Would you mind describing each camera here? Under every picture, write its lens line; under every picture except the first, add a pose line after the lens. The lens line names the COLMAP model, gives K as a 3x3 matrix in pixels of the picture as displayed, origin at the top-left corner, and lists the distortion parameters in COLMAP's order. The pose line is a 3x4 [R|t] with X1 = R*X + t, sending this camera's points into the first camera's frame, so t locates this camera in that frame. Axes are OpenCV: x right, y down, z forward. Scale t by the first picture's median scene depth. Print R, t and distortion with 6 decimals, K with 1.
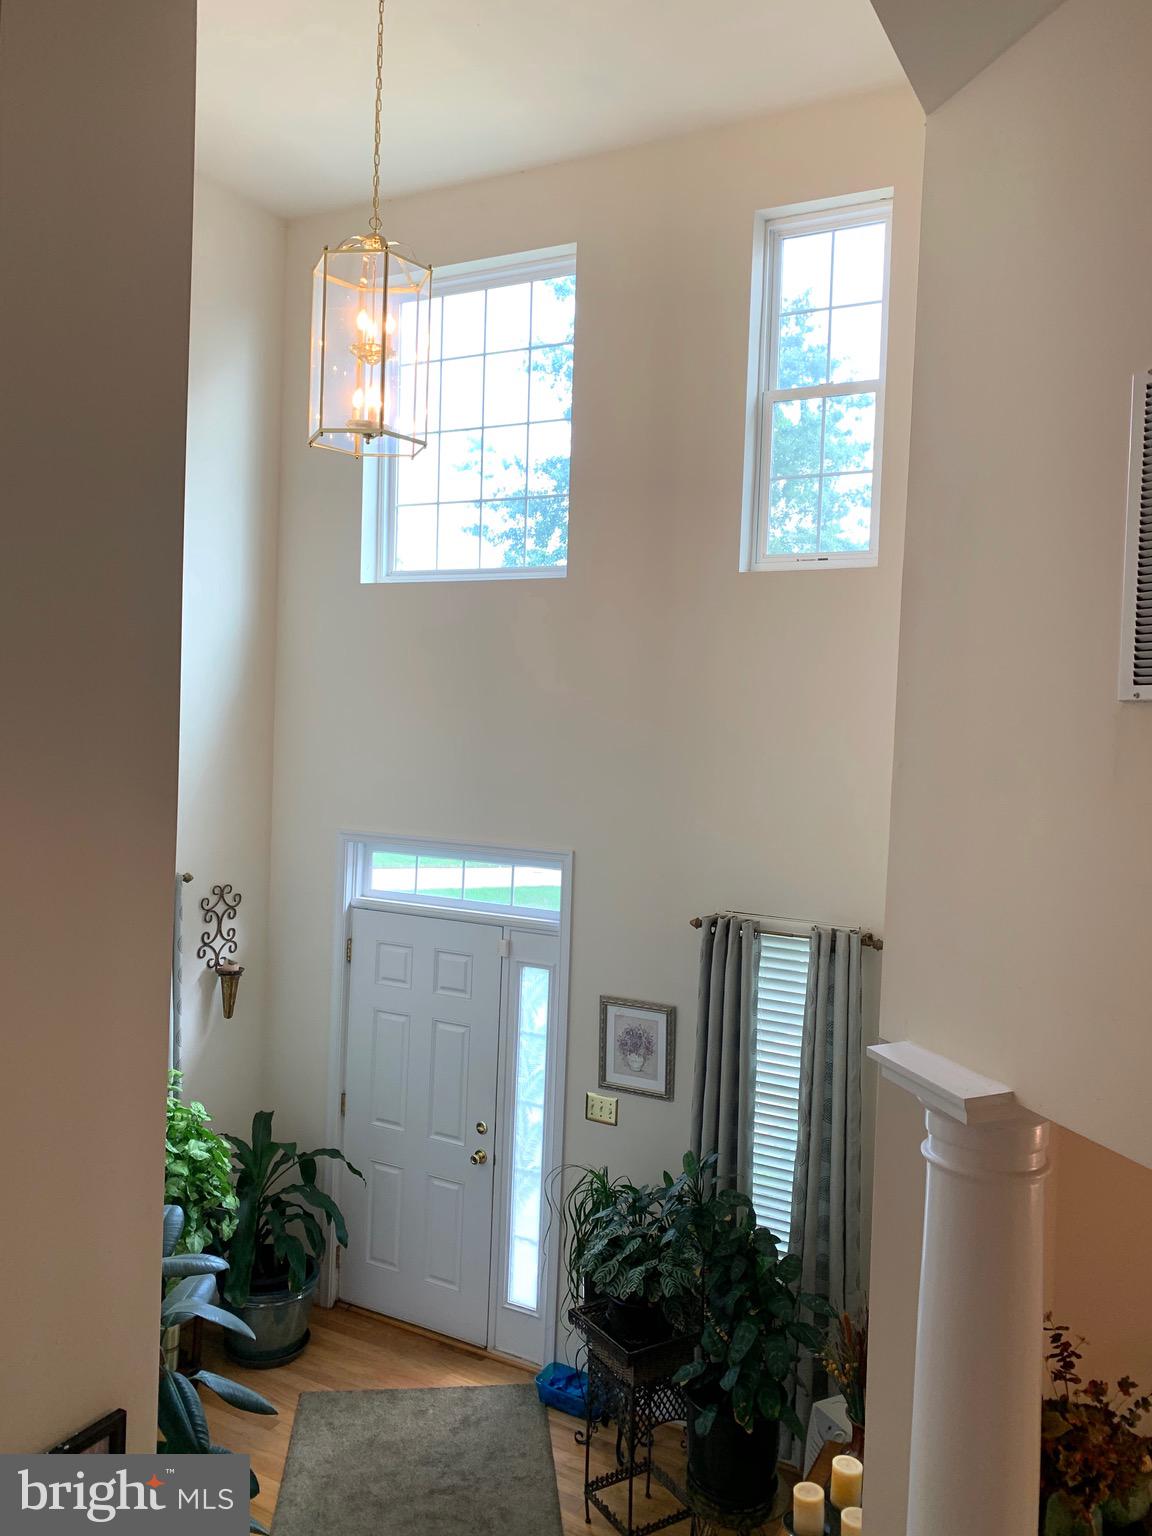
lens RADIAL K [[1171.4, 0, 575.4], [0, 1171.4, 733.2], [0, 0, 1]] dist [0.007512, -0.006114]
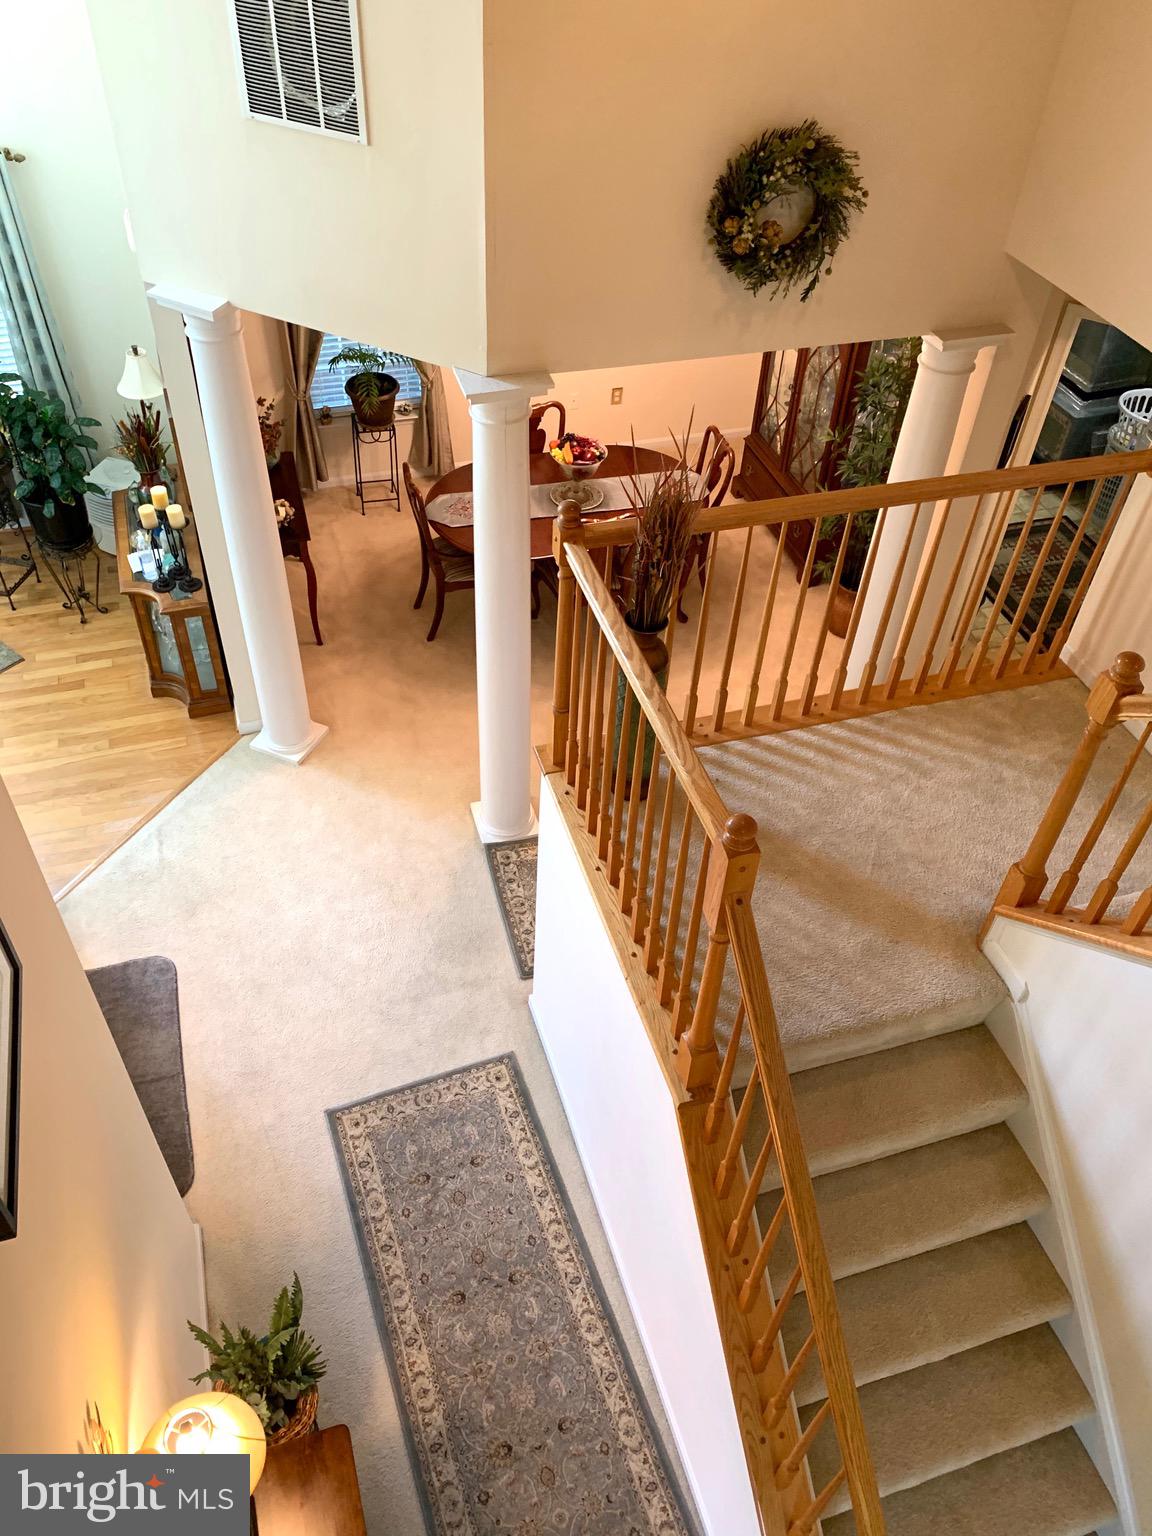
lens RADIAL K [[1171.4, 0, 575.4], [0, 1171.4, 733.2], [0, 0, 1]] dist [0.007512, -0.006114]
pose [[0.698354, -0.493754, 0.518178, -0.295771], [-0.008788, 0.717993, 0.695994, -0.269285], [-0.715698, -0.490604, 0.497075, -0.400258]]
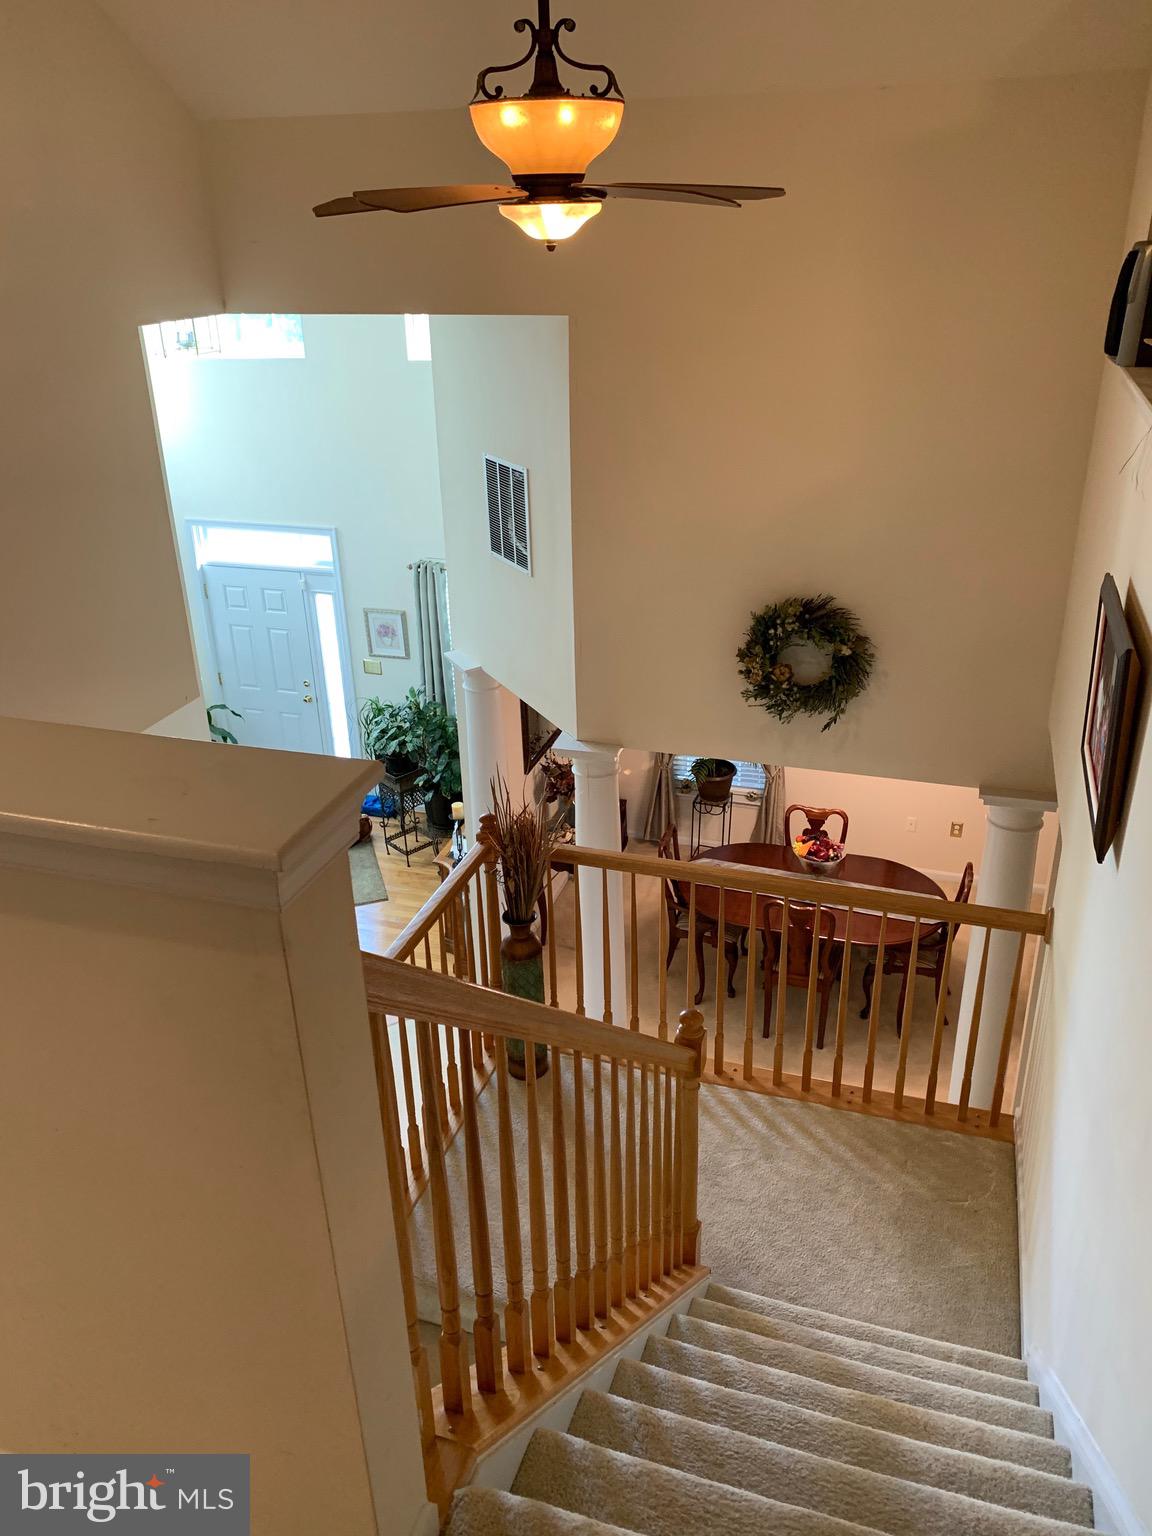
lens RADIAL K [[1161.3, 0, 576.0], [0, 1161.3, 768.0], [0, 0, 1]] dist [0.093928, -0.000998]
pose [[0.980589, -0.130295, 0.146520, 0.050678], [0.056826, 0.904051, 0.423630, -0.315416], [-0.187658, -0.407081, 0.893907, -0.816562]]
